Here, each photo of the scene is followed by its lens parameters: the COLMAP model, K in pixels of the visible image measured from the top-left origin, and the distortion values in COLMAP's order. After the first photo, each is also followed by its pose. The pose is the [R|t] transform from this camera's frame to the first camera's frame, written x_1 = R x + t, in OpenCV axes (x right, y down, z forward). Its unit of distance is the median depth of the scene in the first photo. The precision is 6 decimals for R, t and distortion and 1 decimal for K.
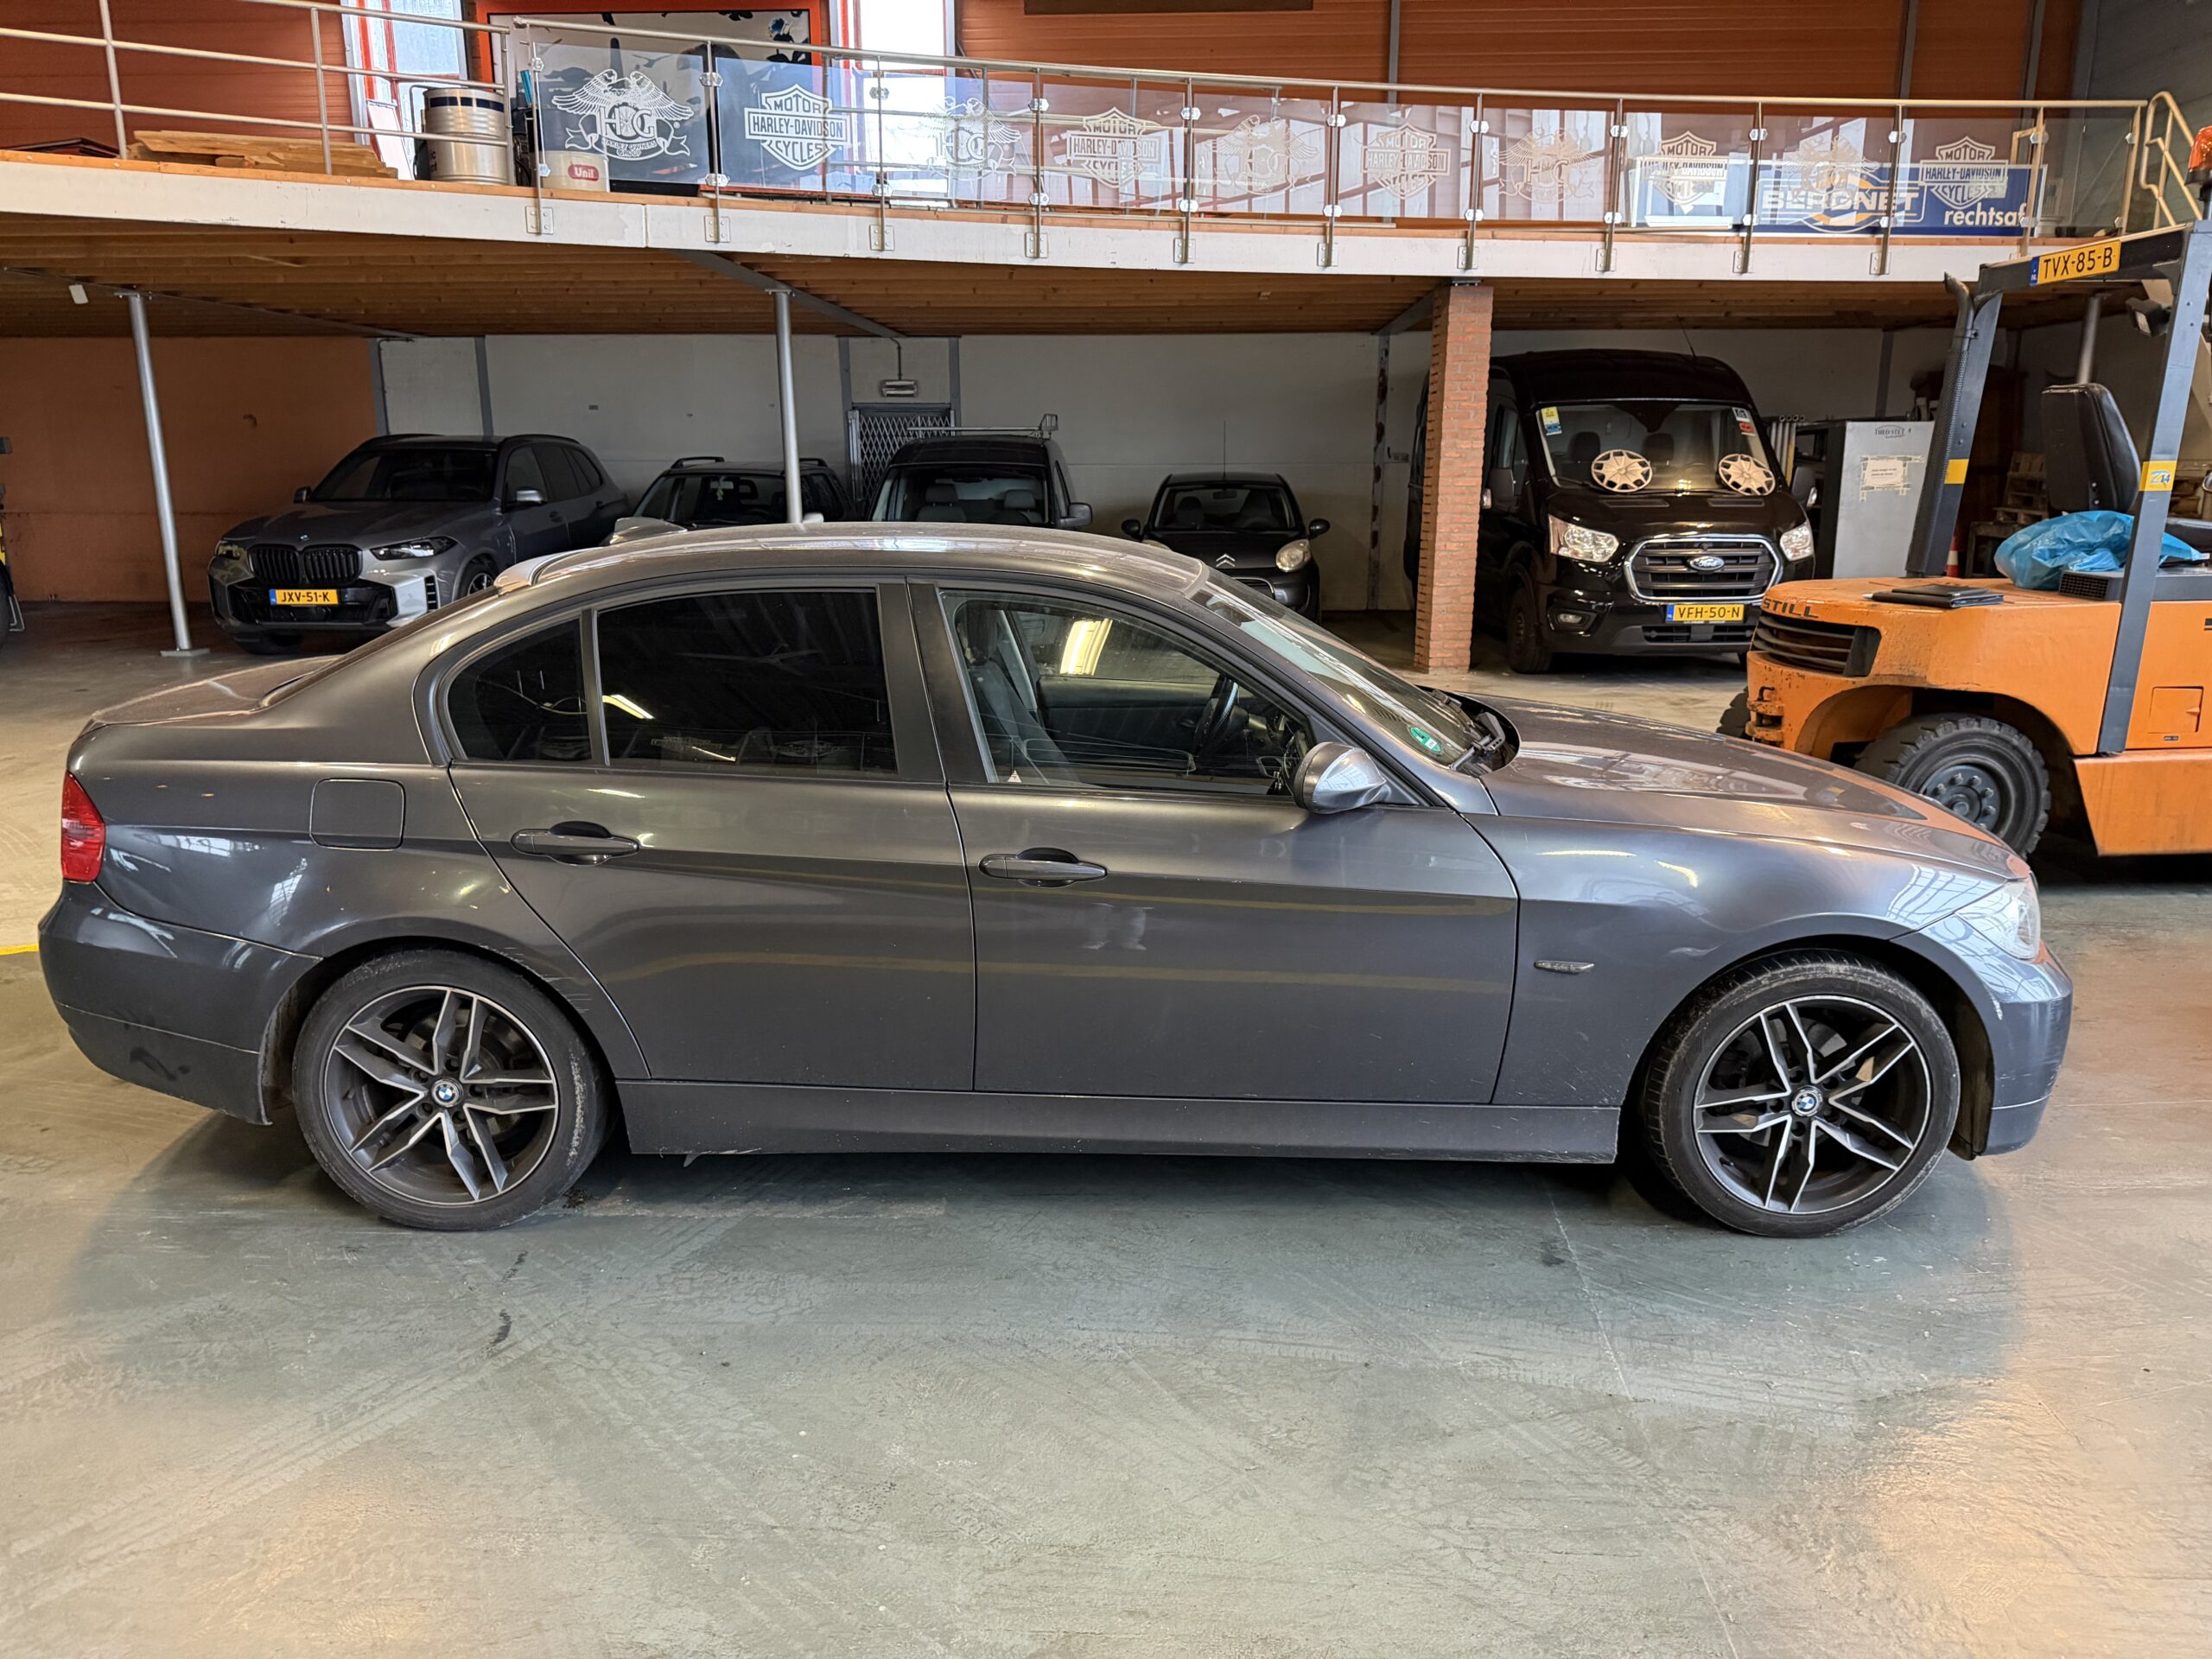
lens RADIAL K [[1645.5, 0, 1128.6], [0, 1645.5, 810.9], [0, 0, 1]] dist [0.023066, -0.036200]
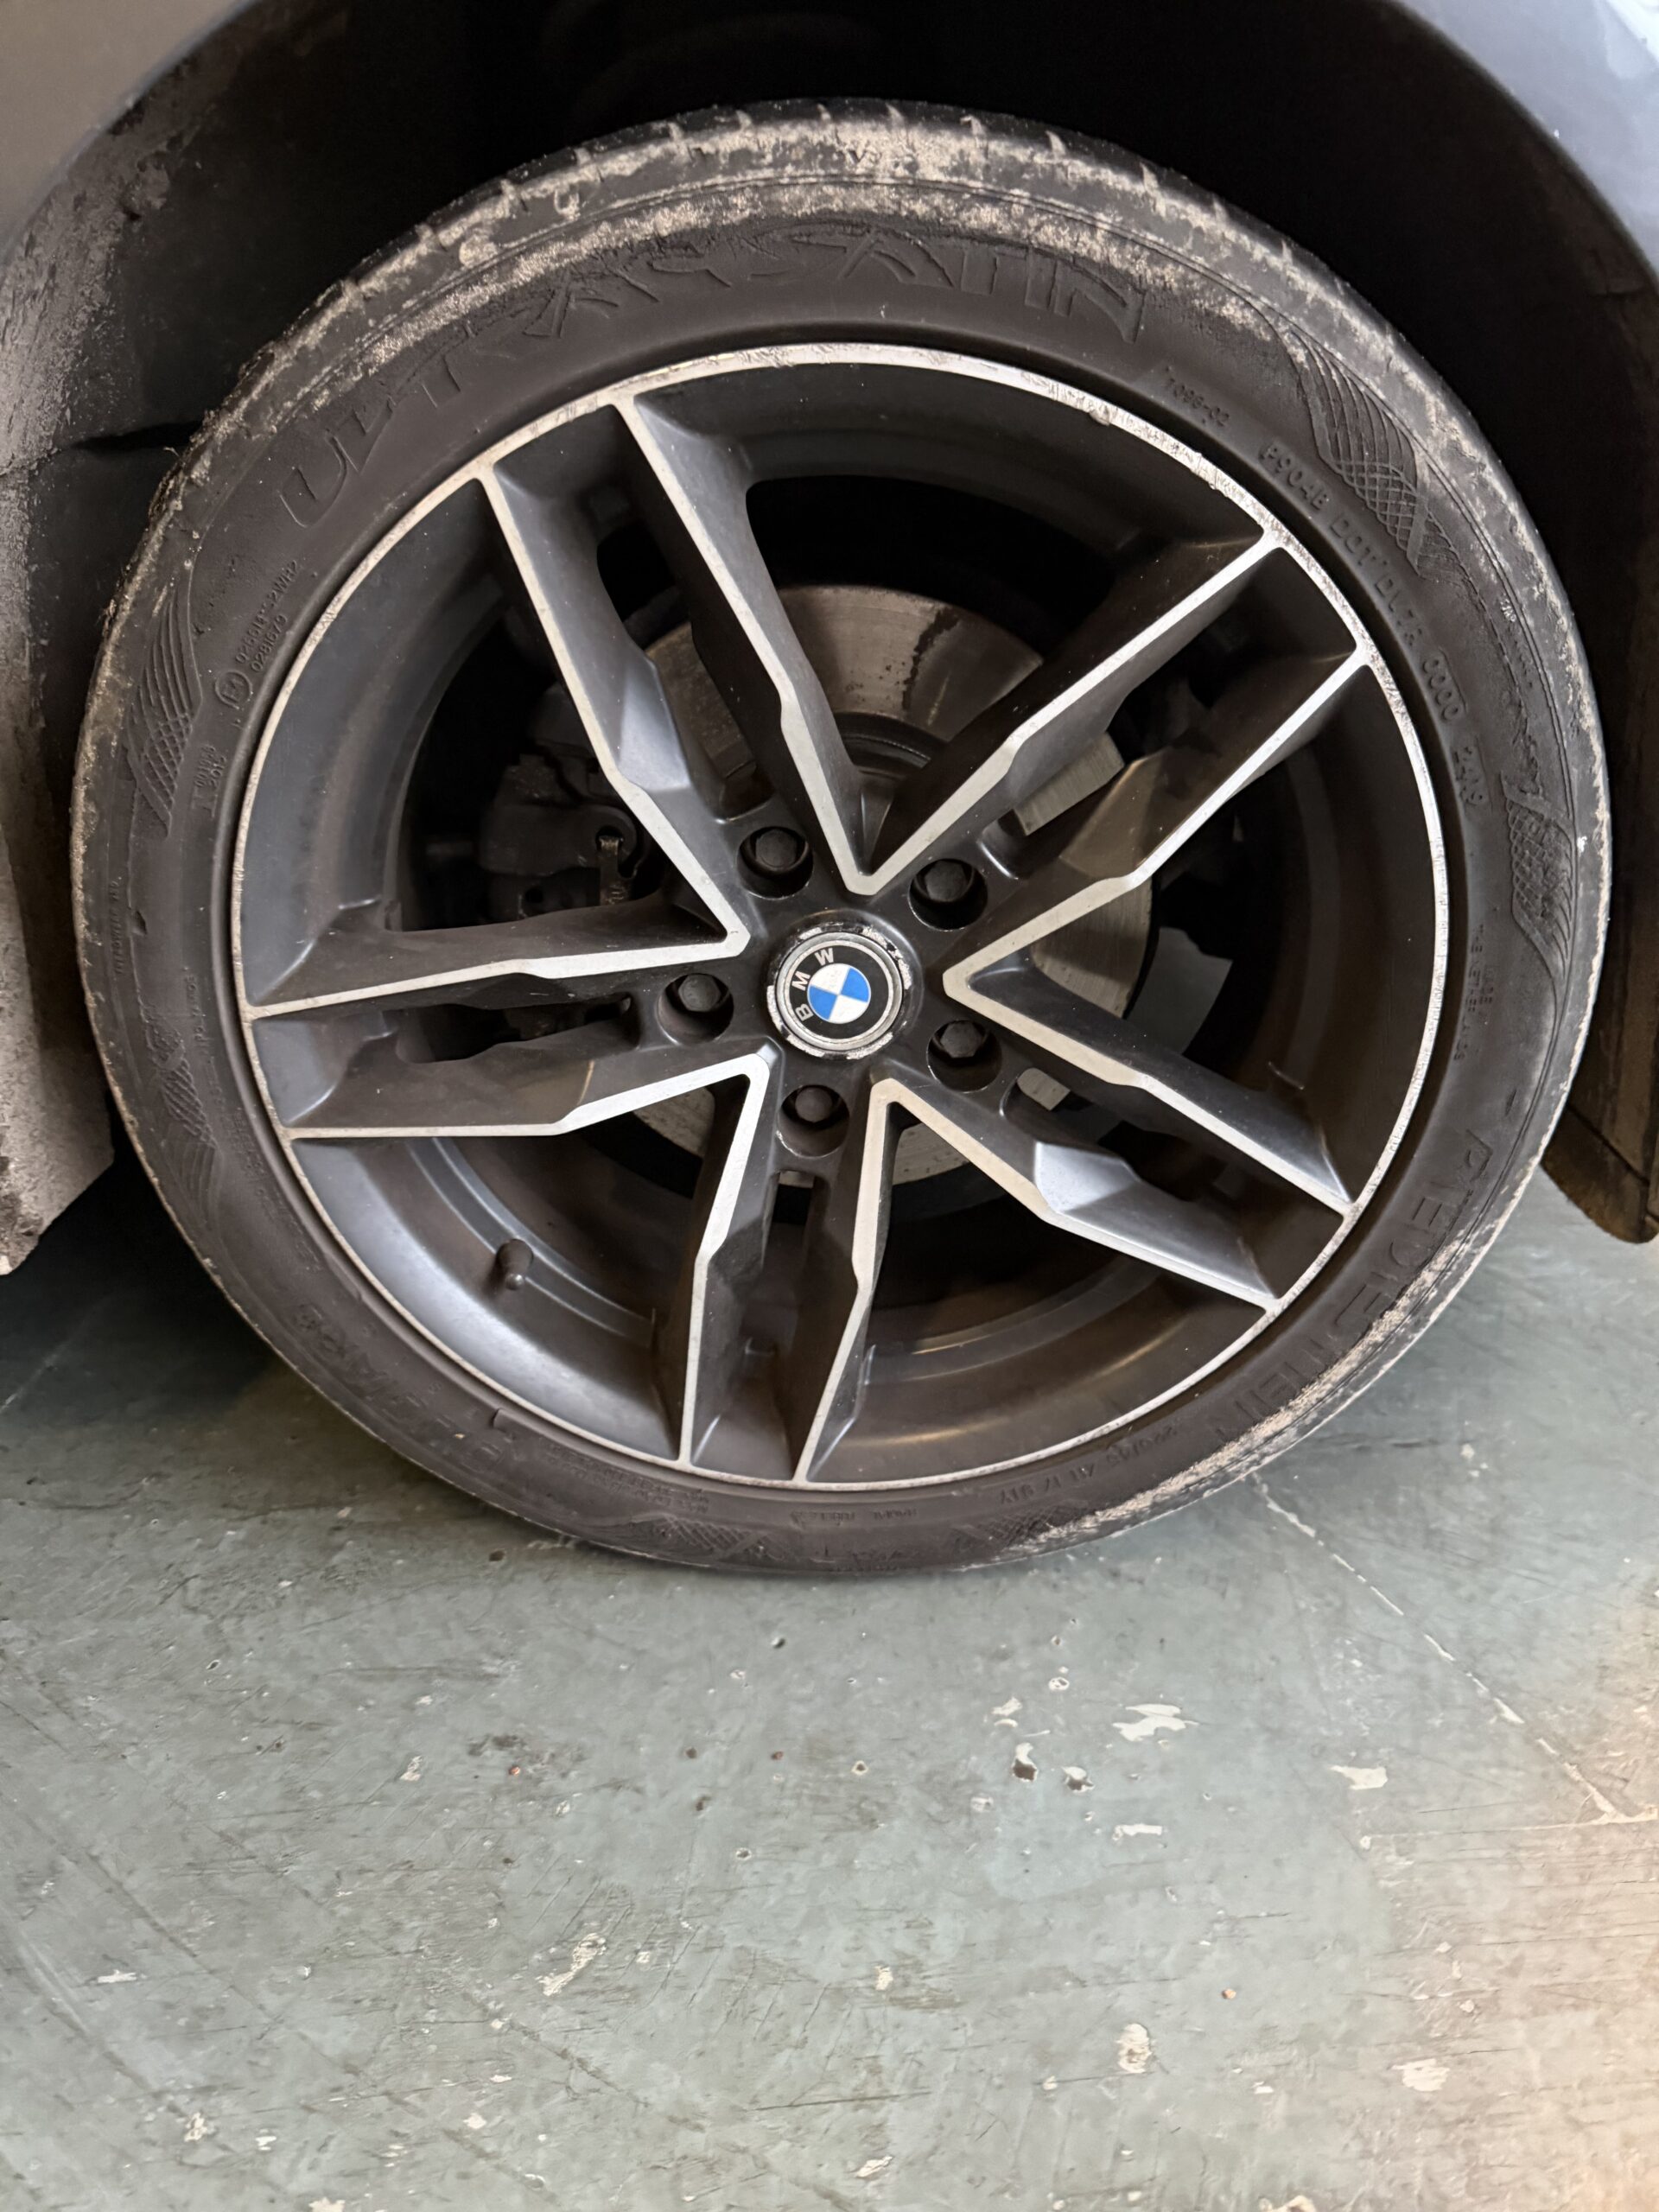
lens RADIAL K [[1648.2, 0, 833.4], [0, 1648.2, 1153.0], [0, 0, 1]] dist [-0.002575, -0.005009]
pose [[0.999938, -0.001257, -0.011028, 0.214391], [0.003571, 0.977168, 0.212436, 0.079517], [0.010509, -0.212462, 0.977113, 0.415416]]
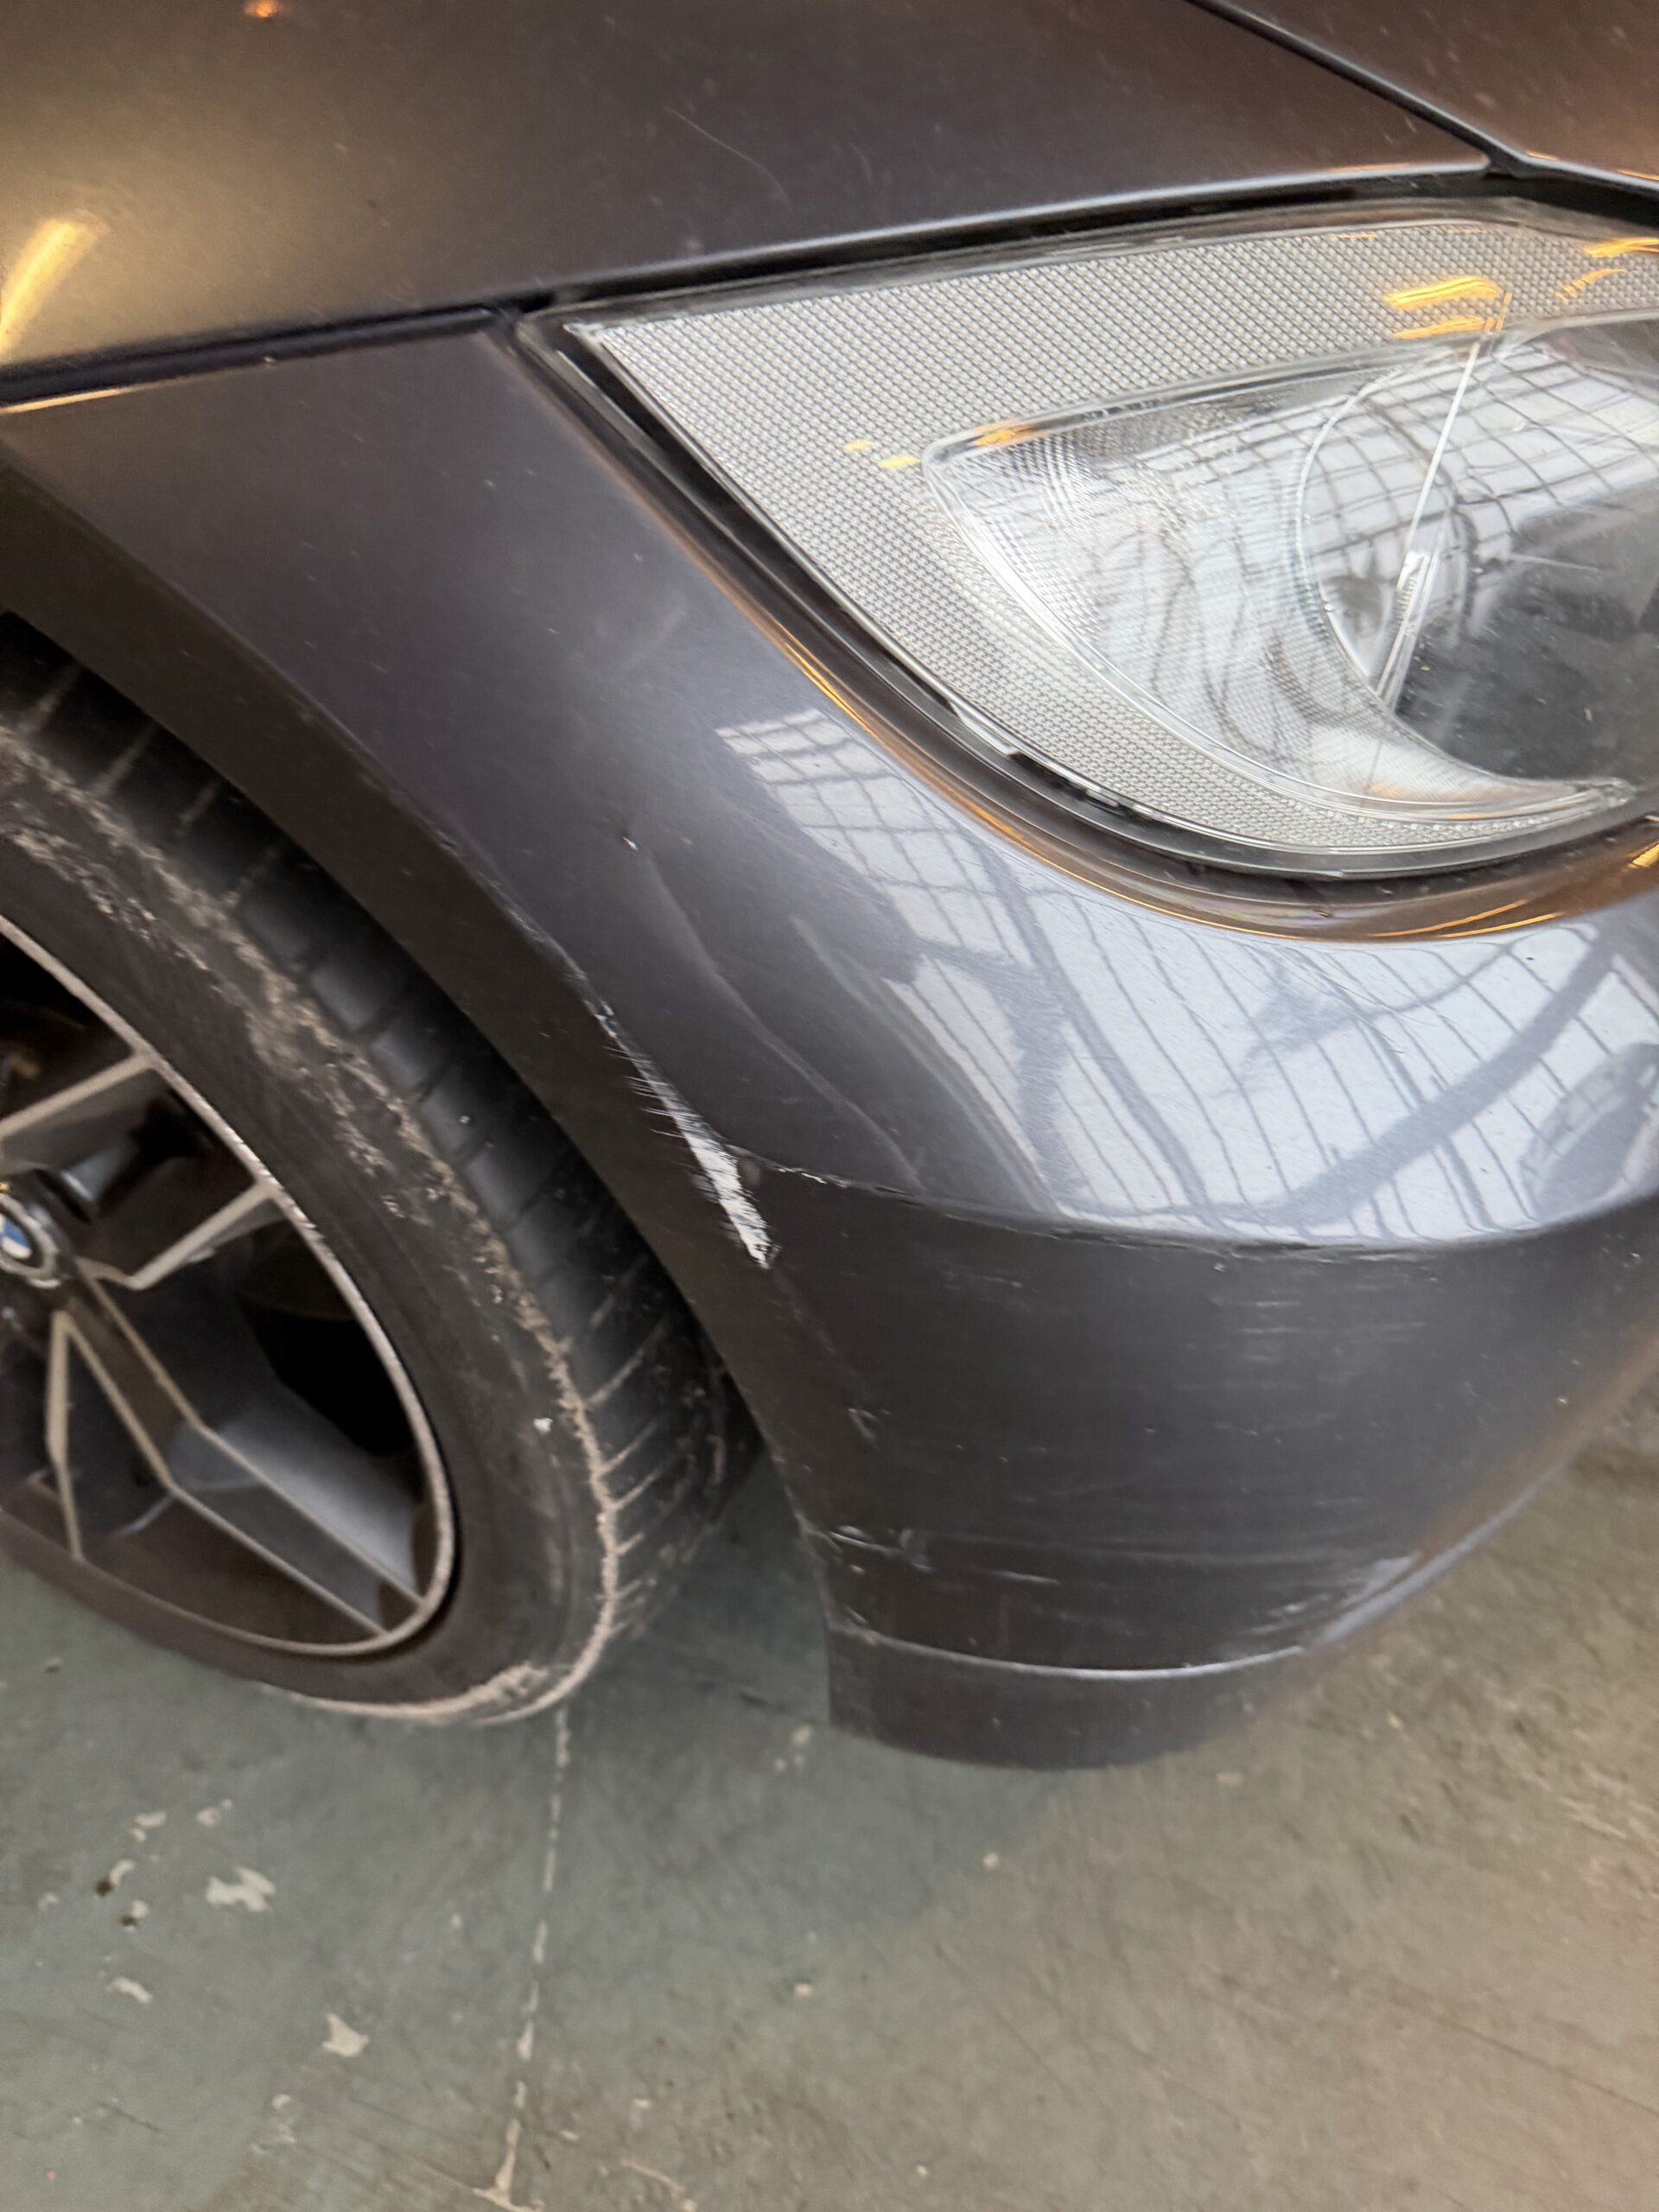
lens RADIAL K [[1574.2, 0, 832.0], [0, 1574.2, 1129.0], [0, 0, 1]] dist [-0.003443, -0.007833]
pose [[0.893098, 0.331444, -0.304172, 0.287890], [-0.148328, 0.855291, 0.496463, 0.028523], [0.424705, -0.398273, 0.813022, 0.459589]]
